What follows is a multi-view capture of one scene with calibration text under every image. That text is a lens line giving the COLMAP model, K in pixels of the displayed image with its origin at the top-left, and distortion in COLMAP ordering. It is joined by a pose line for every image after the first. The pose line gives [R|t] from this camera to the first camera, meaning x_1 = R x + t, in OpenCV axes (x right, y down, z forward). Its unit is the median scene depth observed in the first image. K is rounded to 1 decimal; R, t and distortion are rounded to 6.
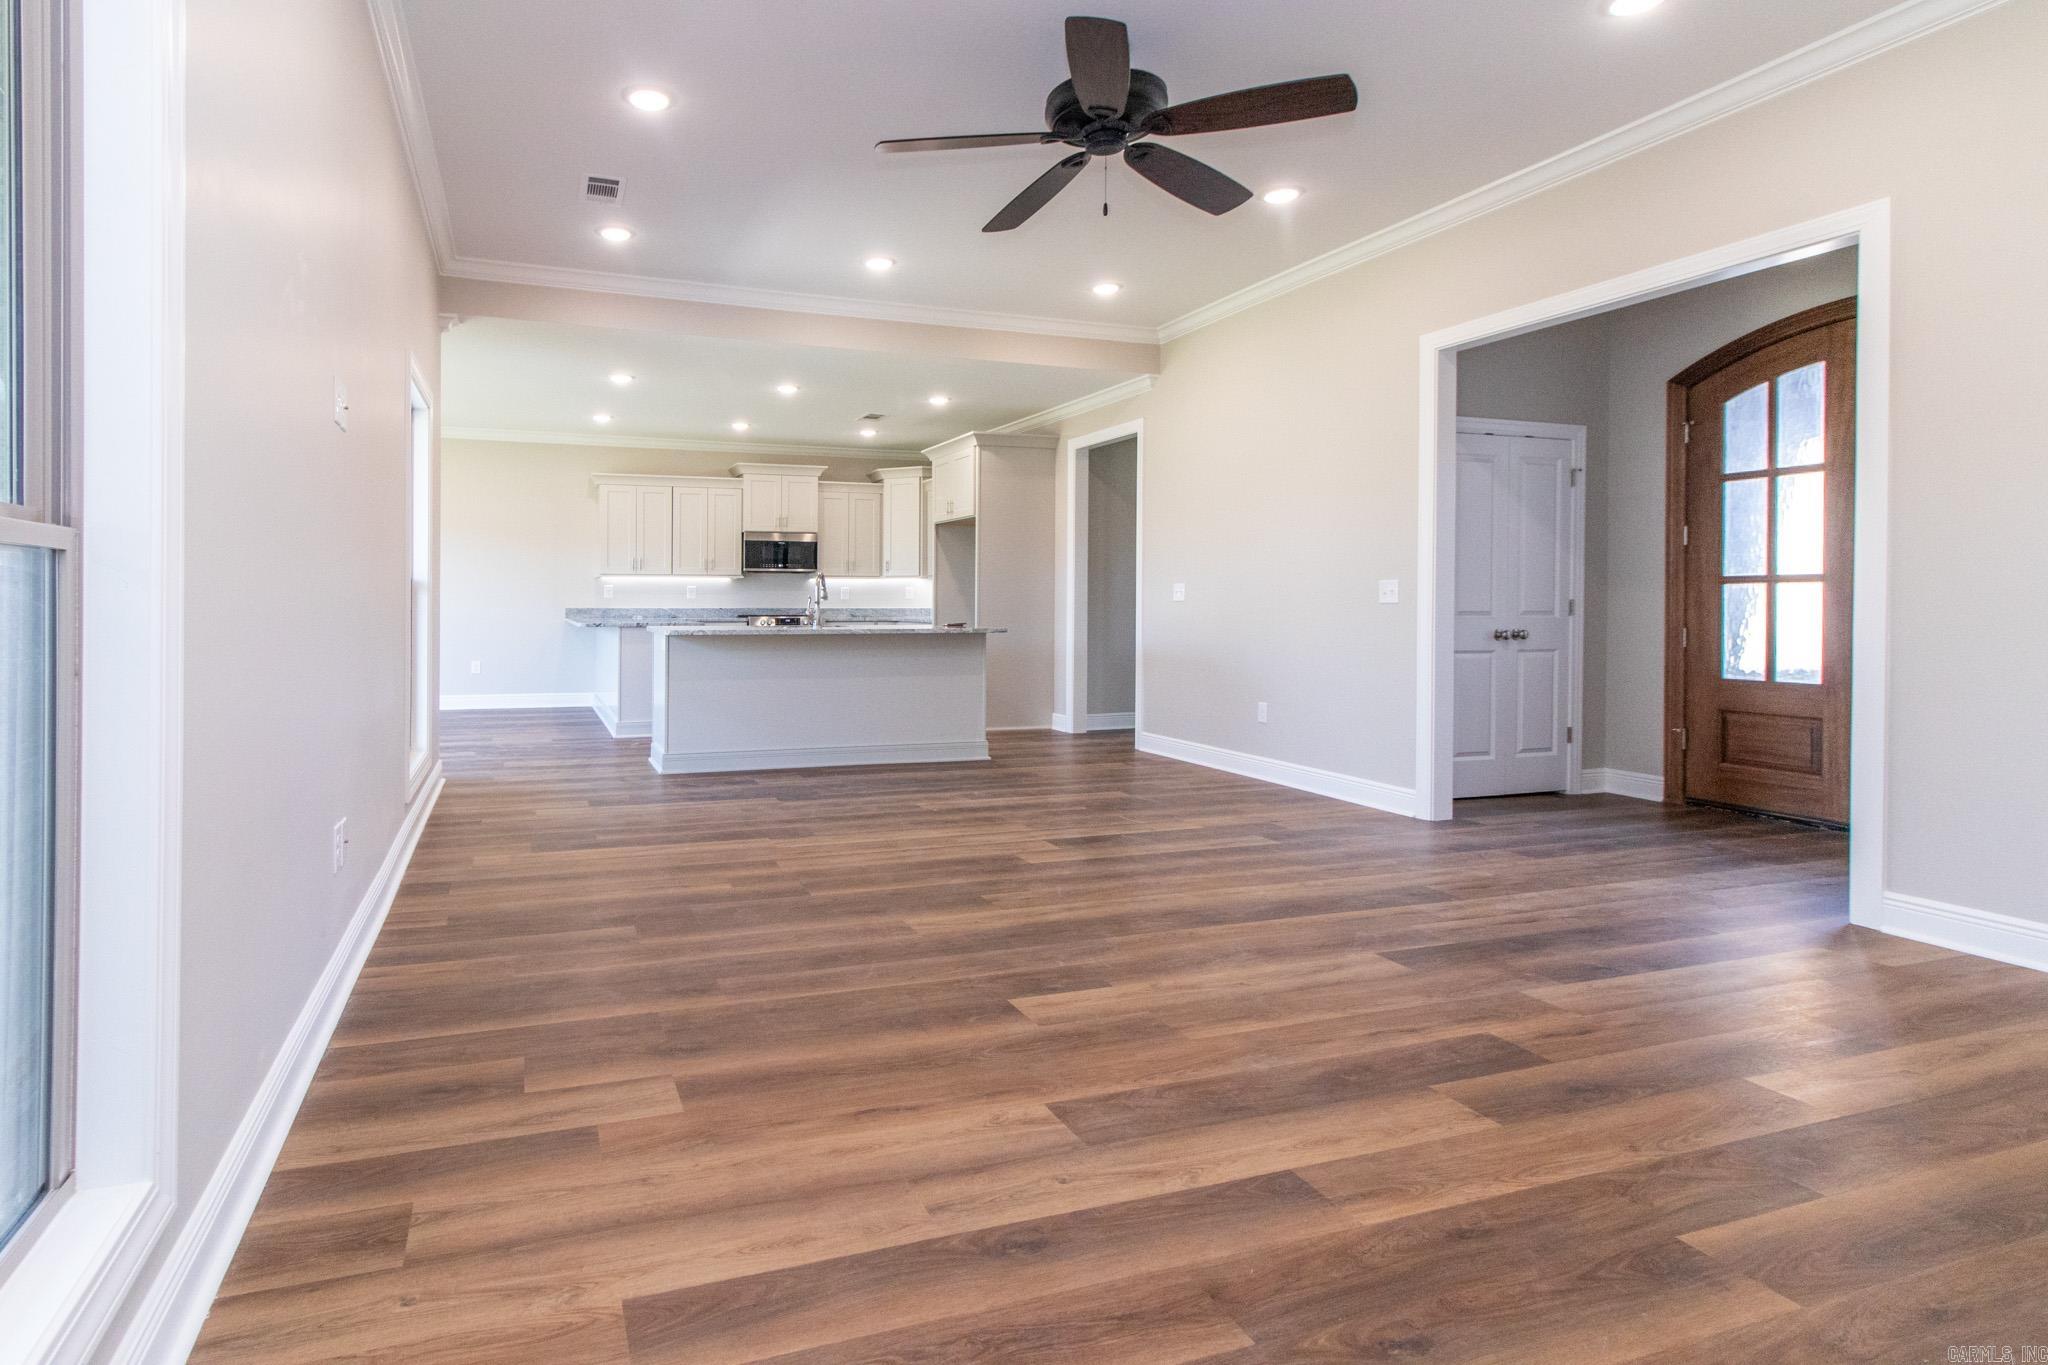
lens RADIAL K [[1012.1, 0, 1025.2], [0, 1012.1, 600.3], [0, 0, 1]] dist [-0.000111, 0.000026]
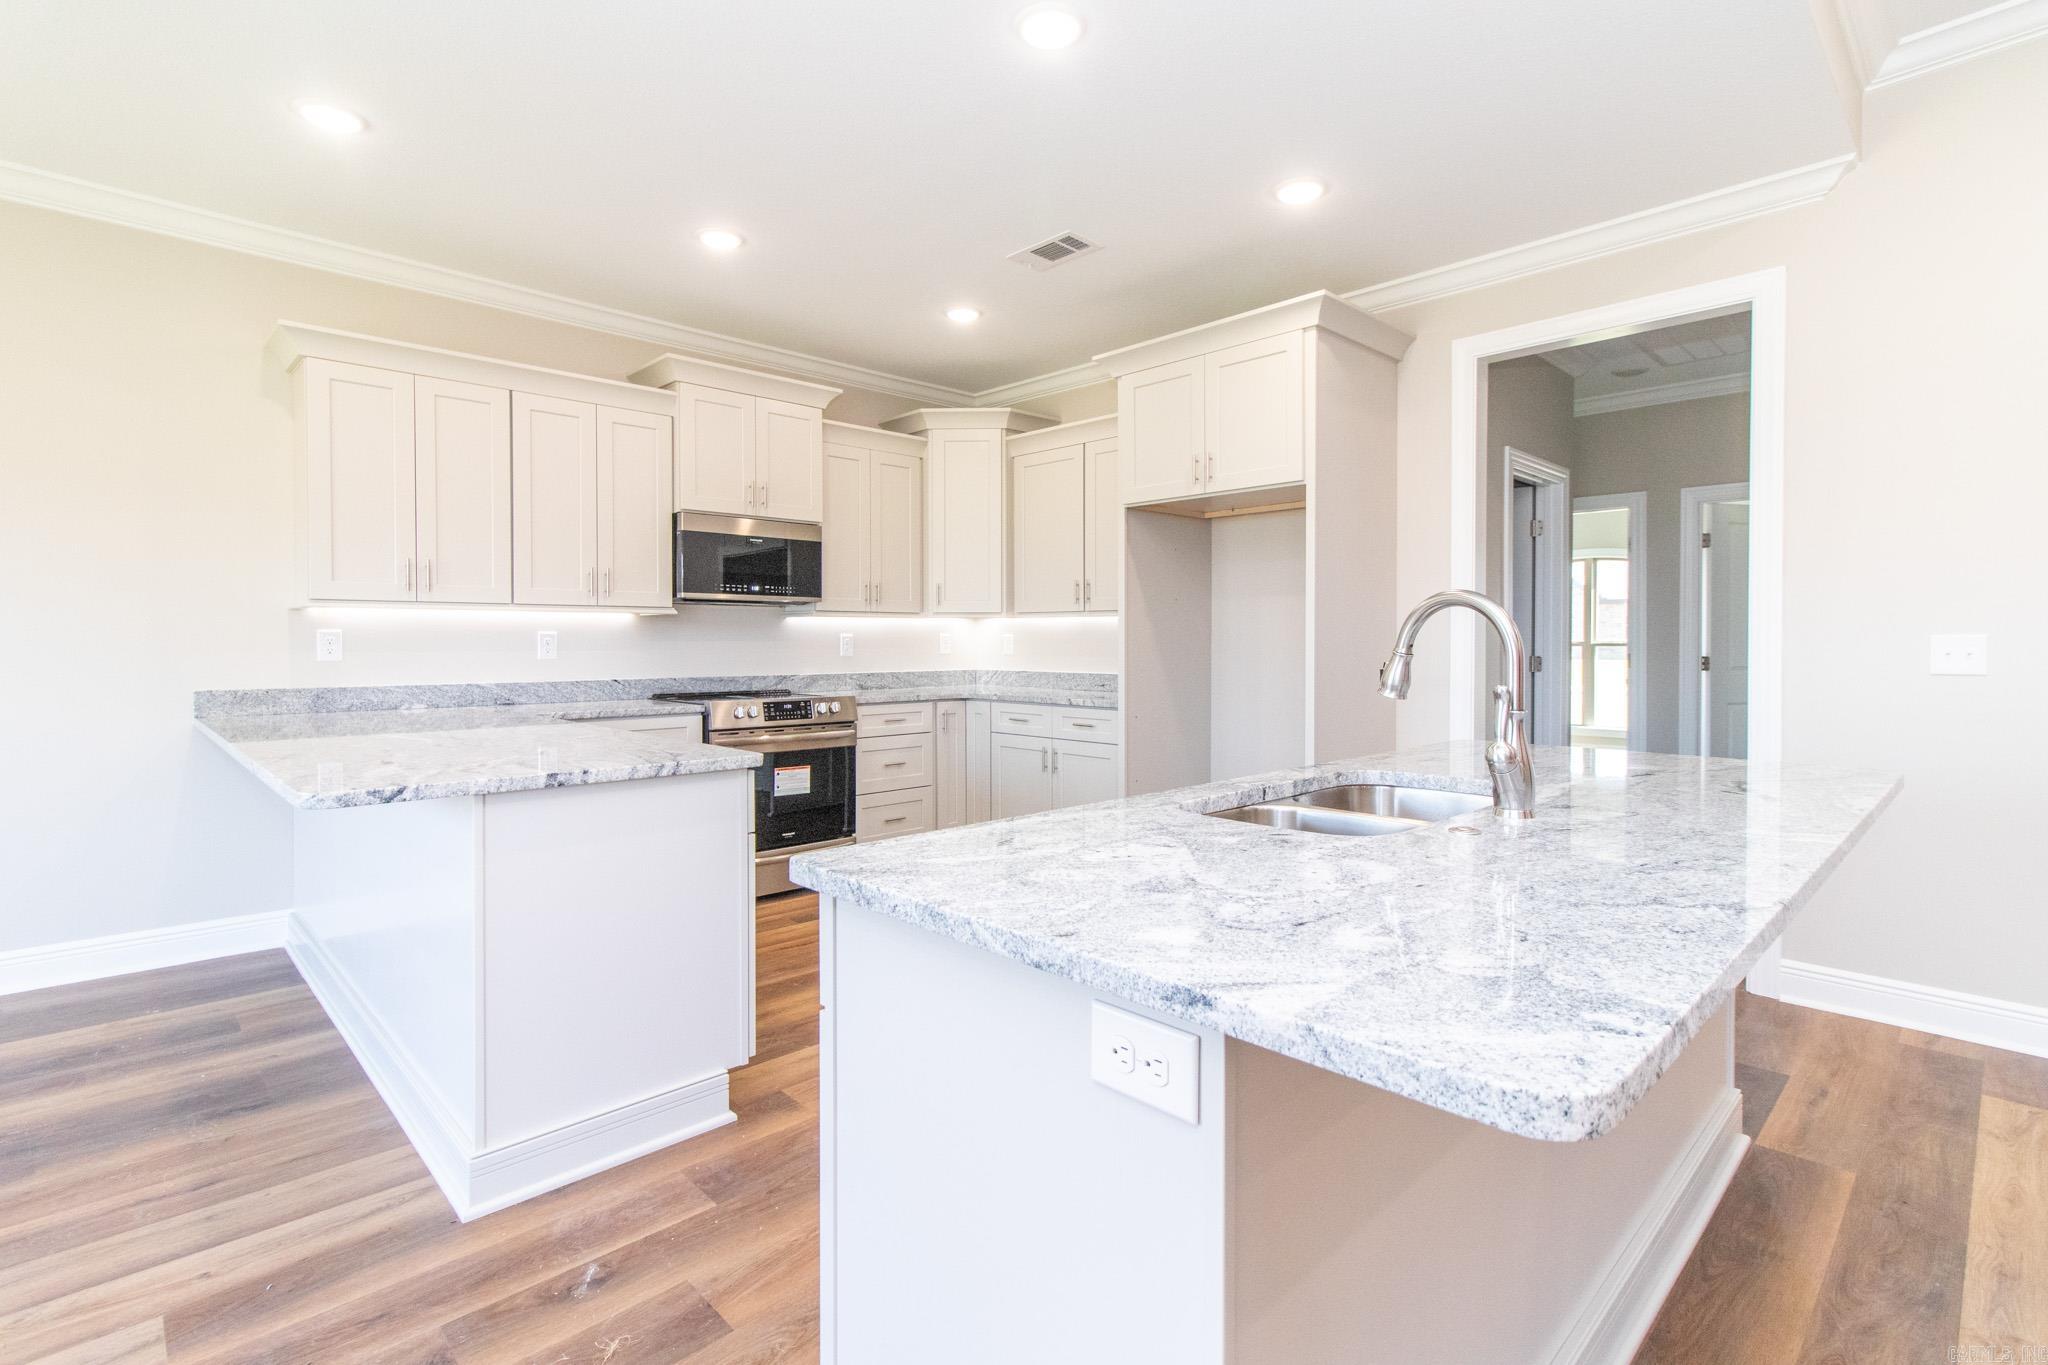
lens RADIAL K [[970.0, 0, 1018.2], [0, 970.0, 653.3], [0, 0, 1]] dist [-0.002481, -0.000176]
pose [[0.954629, 0.008741, 0.297671, -0.242425], [-0.005796, 0.999925, -0.010775, -0.000588], [-0.297743, 0.008561, 0.954608, 0.510375]]
